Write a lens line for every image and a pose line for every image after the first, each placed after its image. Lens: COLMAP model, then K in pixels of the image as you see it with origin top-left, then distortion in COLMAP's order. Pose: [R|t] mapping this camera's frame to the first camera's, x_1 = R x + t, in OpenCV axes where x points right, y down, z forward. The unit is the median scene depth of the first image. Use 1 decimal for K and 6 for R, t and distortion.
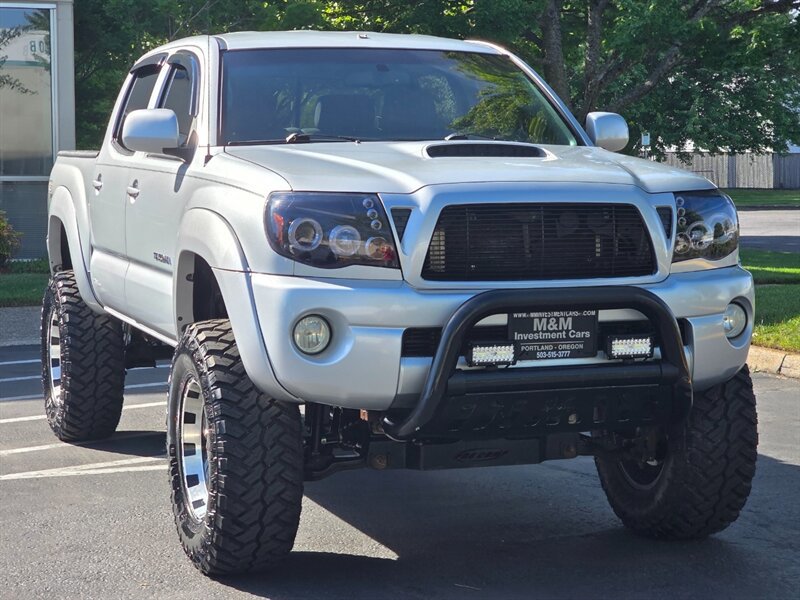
lens RADIAL K [[1891.6, 0, 400.1], [0, 1891.6, 299.1], [0, 0, 1]] dist [-0.858161, 14.297323]
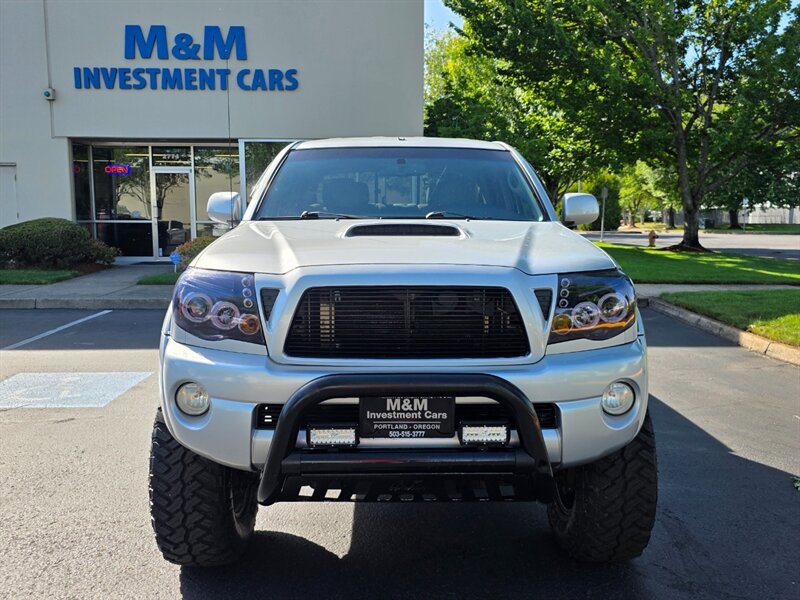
lens RADIAL K [[728.6, 0, 408.0], [0, 728.6, 297.3], [0, 0, 1]] dist [0.048698, -0.010429]
pose [[0.952776, 0.042733, -0.300653, 0.194952], [-0.028624, 0.998279, 0.051182, -0.064517], [0.302323, -0.040159, 0.952359, 0.608106]]
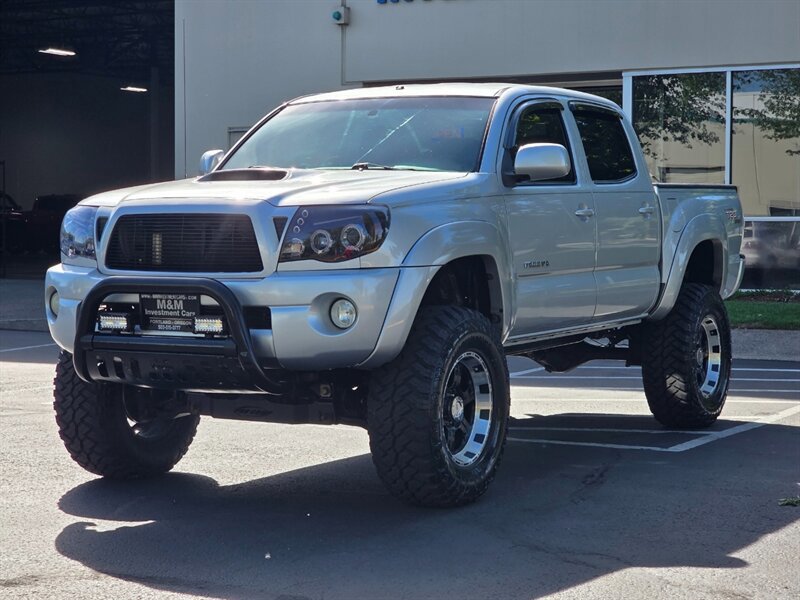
lens RADIAL K [[1783.1, 0, 400.2], [0, 1783.1, 300.0], [0, 0, 1]] dist [-0.759828, 9.937104]
pose [[0.673045, 0.039498, -0.738546, 1.081930], [-0.058478, 0.998289, 0.000099, 0.000483], [0.737286, 0.043122, 0.674203, 0.276639]]
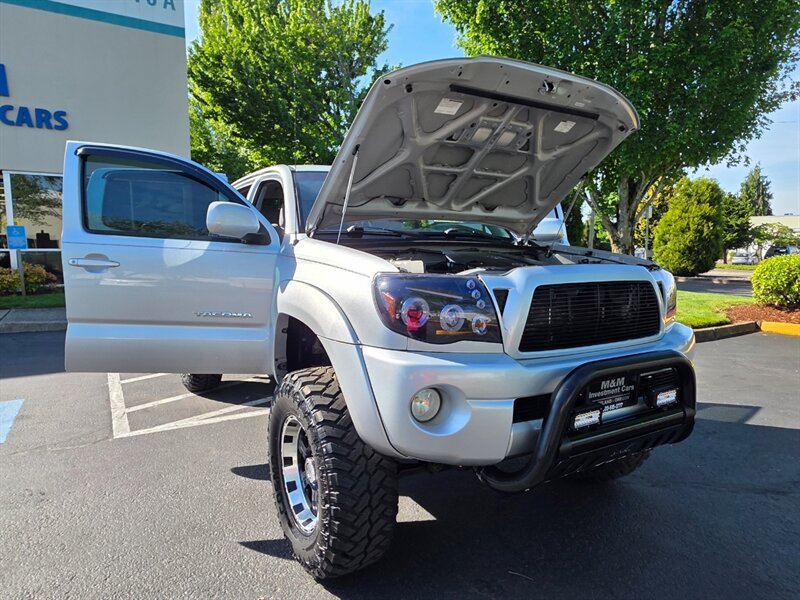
lens RADIAL K [[523.4, 0, 404.3], [0, 523.4, 304.3], [0, 0, 1]] dist [0.002210, 0.003028]
pose [[0.978690, -0.014905, 0.204800, -0.116657], [0.006485, 0.999108, 0.041723, -0.050833], [-0.205239, -0.039506, 0.977914, 0.683660]]
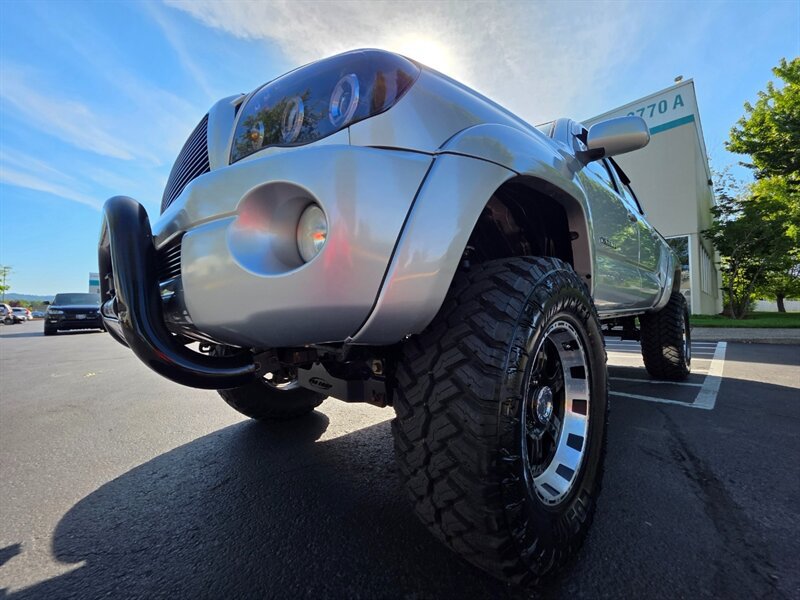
lens RADIAL K [[318.6, 0, 401.6], [0, 318.6, 299.9], [0, 0, 1]] dist [0.004807, -0.000064]
pose [[0.423046, -0.028341, -0.905665, 0.291484], [-0.058102, 0.996605, -0.058327, 0.037660], [0.904244, 0.077296, 0.419963, 1.029970]]
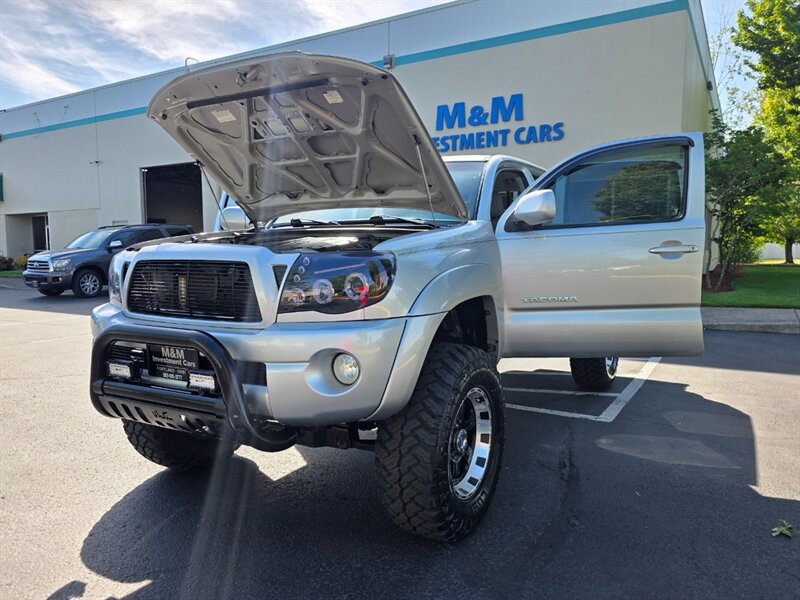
lens RADIAL K [[588.2, 0, 401.7], [0, 588.2, 300.6], [0, 0, 1]] dist [0.035135, -0.002659]
pose [[0.655314, 0.068554, -0.752240, 0.479069], [-0.053708, 0.997581, 0.044125, -0.048386], [0.753445, 0.011486, 0.657411, 0.831411]]
